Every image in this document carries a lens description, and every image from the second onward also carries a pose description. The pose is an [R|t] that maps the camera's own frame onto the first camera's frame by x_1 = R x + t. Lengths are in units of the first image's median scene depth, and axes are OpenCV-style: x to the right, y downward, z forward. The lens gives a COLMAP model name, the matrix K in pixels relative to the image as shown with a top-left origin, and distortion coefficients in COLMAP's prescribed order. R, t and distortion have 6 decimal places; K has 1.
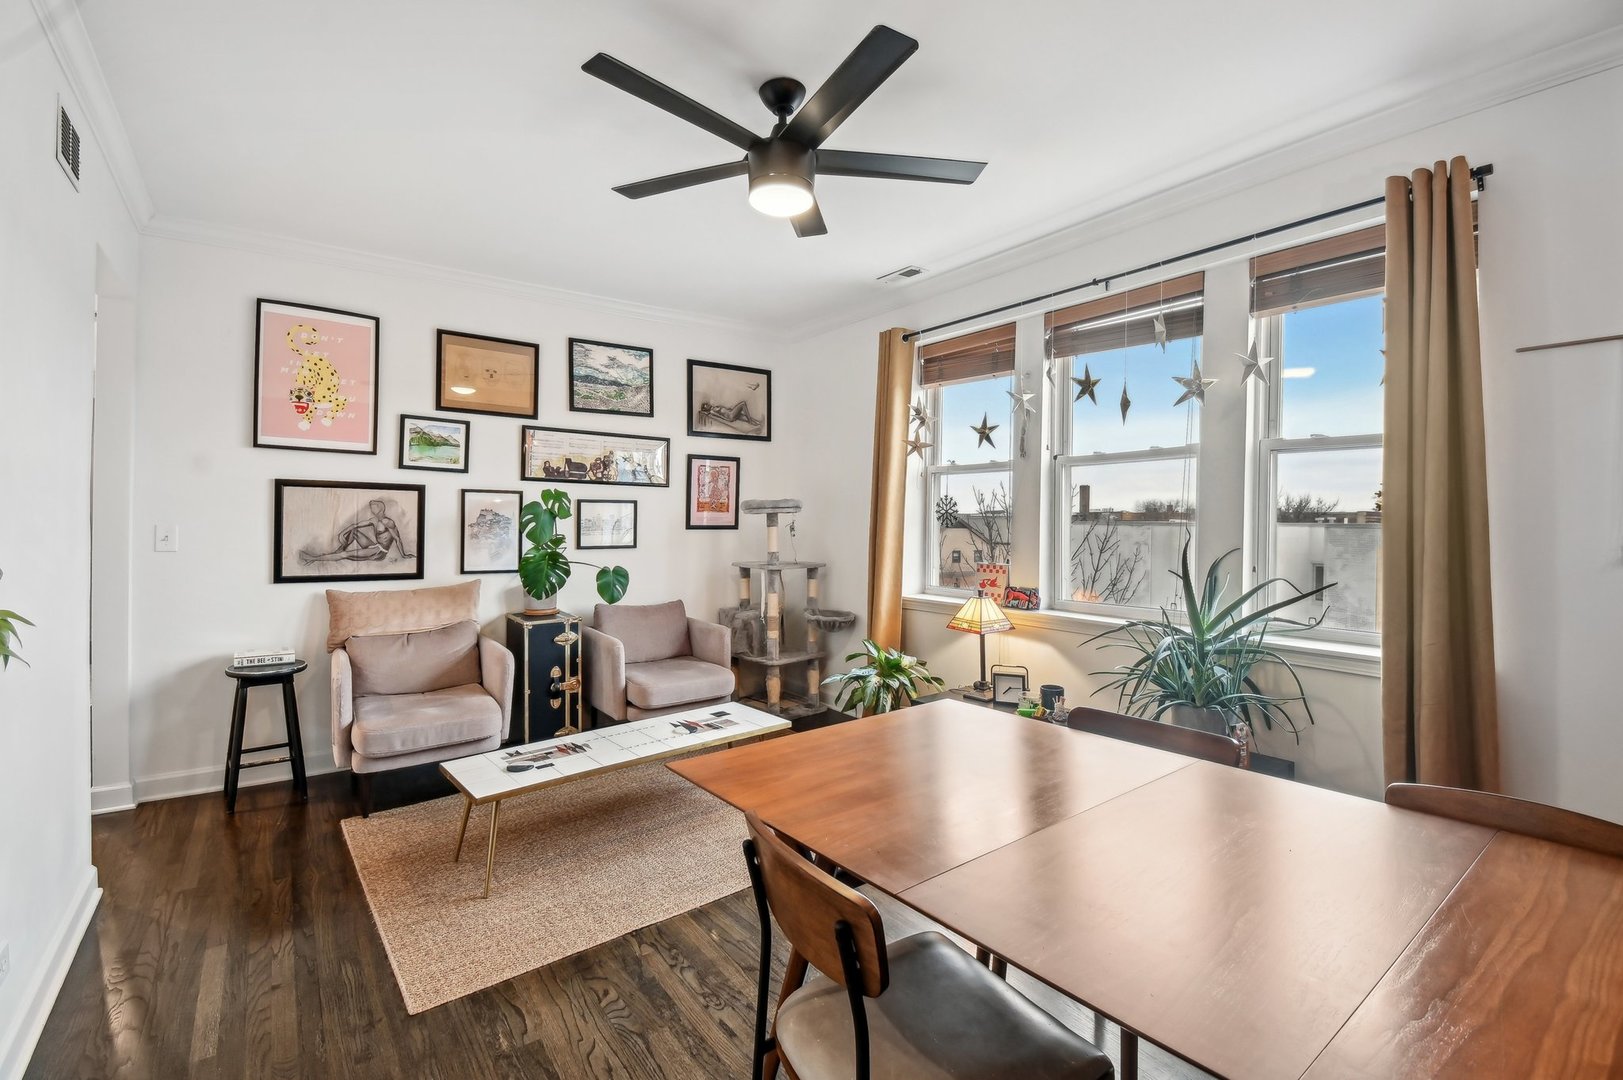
lens RADIAL K [[725.7, 0, 810.5], [0, 725.7, 533.3], [0, 0, 1]] dist [0.008652, -0.013918]
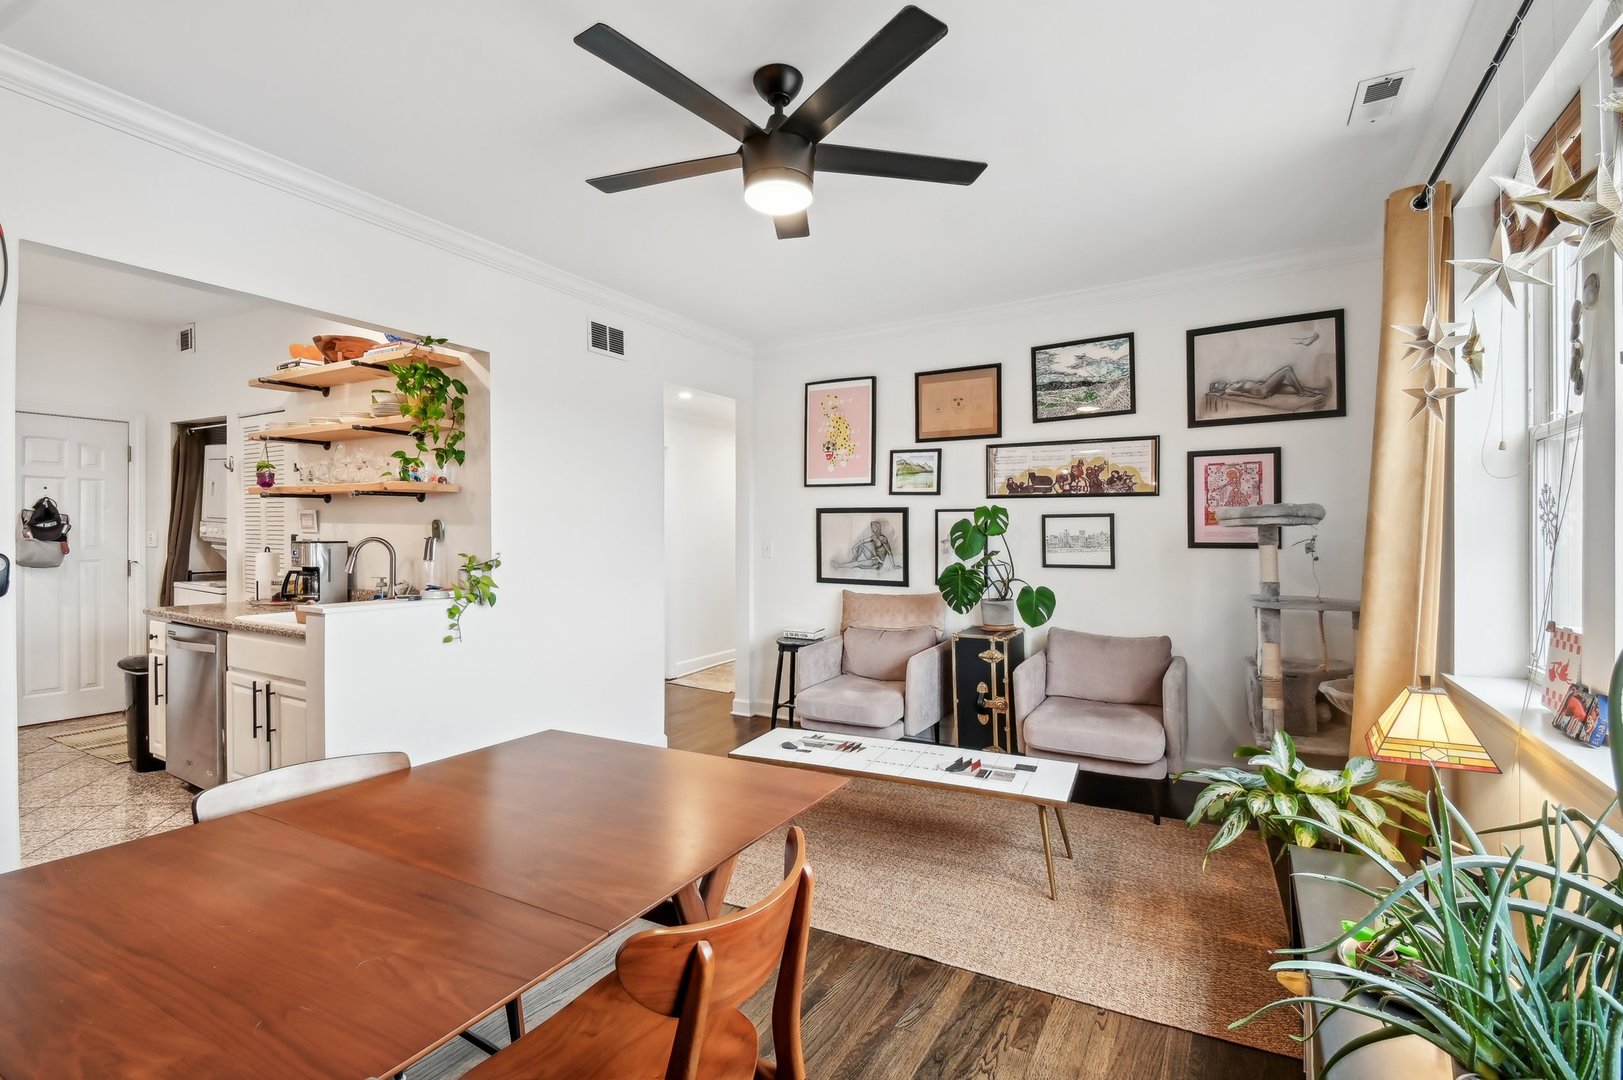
lens RADIAL K [[755.0, 0, 860.2], [0, 755.0, 540.9], [0, 0, 1]] dist [0.021559, -0.019695]
pose [[0.383780, 0.002117, -0.923422, 0.538237], [-0.012950, 0.999911, -0.003089, -0.006720], [0.923334, 0.013144, 0.383773, 0.429808]]
